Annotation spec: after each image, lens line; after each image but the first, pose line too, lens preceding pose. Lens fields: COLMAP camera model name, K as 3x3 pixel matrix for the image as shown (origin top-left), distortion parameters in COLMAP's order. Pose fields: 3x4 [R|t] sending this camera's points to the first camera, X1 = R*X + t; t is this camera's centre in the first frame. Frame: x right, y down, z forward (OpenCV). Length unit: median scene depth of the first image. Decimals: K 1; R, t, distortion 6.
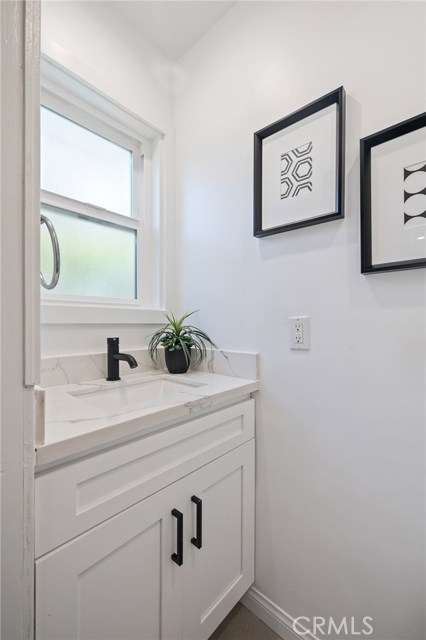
lens RADIAL K [[274.5, 0, 210.5], [0, 274.5, 324.1], [0, 0, 1]] dist [-0.001708, -0.000176]
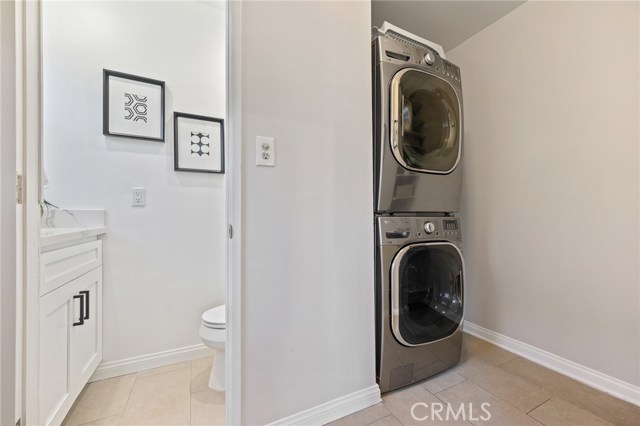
lens RADIAL K [[254.1, 0, 320.9], [0, 254.1, 217.8], [0, 0, 1]] dist [-0.001067, 0.000086]
pose [[0.359332, -0.007778, 0.933177, -0.817600], [0.003313, 0.999970, 0.007059, 0.163776], [-0.933204, 0.000555, 0.359347, -0.741514]]
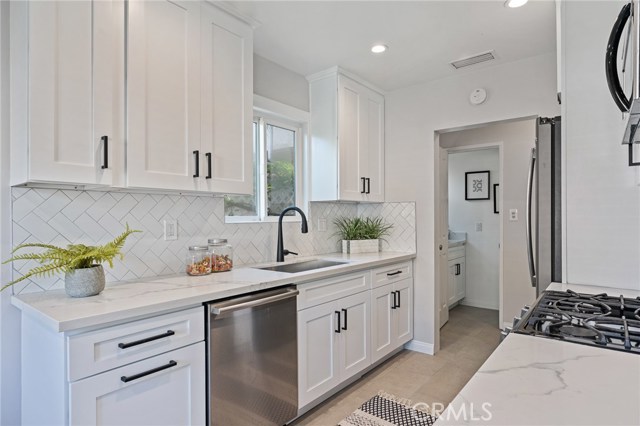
lens RADIAL K [[356.6, 0, 318.0], [0, 356.6, 218.2], [0, 0, 1]] dist [0.000712, -0.001396]
pose [[0.997922, -0.005805, 0.064165, -2.293692], [0.005792, 0.999983, 0.000388, -0.100361], [-0.064166, -0.000016, 0.997939, -3.940759]]
